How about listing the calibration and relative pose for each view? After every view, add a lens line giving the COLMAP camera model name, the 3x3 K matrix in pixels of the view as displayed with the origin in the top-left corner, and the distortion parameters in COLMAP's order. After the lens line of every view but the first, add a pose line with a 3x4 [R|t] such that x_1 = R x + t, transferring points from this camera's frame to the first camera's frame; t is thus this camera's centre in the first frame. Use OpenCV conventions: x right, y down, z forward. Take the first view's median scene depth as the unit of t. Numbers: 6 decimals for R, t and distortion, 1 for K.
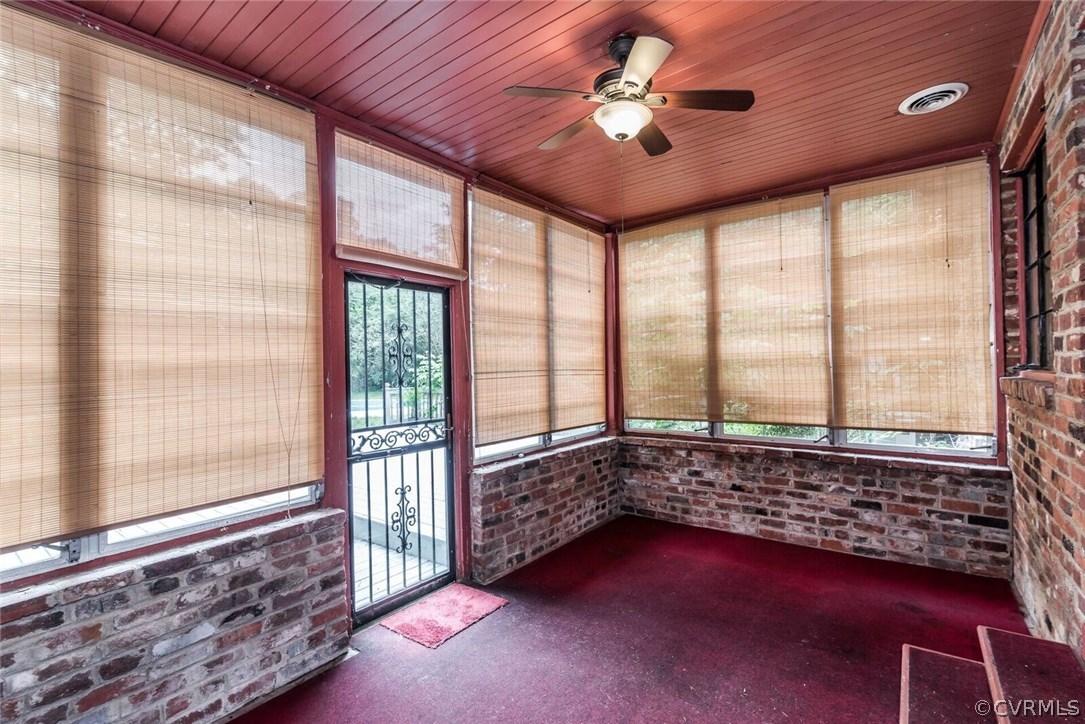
lens RADIAL K [[491.5, 0, 547.7], [0, 491.5, 354.6], [0, 0, 1]] dist [-0.002302, -0.000407]
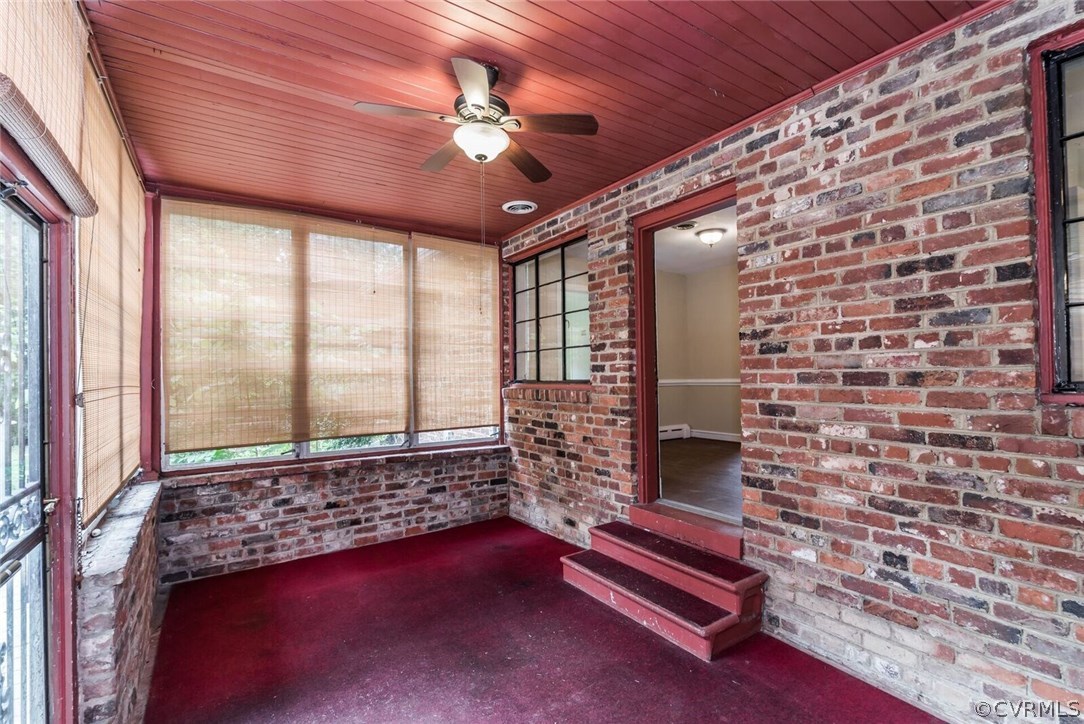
lens RADIAL K [[486.5, 0, 542.7], [0, 486.5, 360.0], [0, 0, 1]] dist [0.001076, -0.000112]
pose [[0.321965, 0.043797, 0.945738, -0.473441], [-0.019034, 0.999027, -0.039785, 0.014062], [-0.946560, -0.005192, 0.322485, 0.334889]]
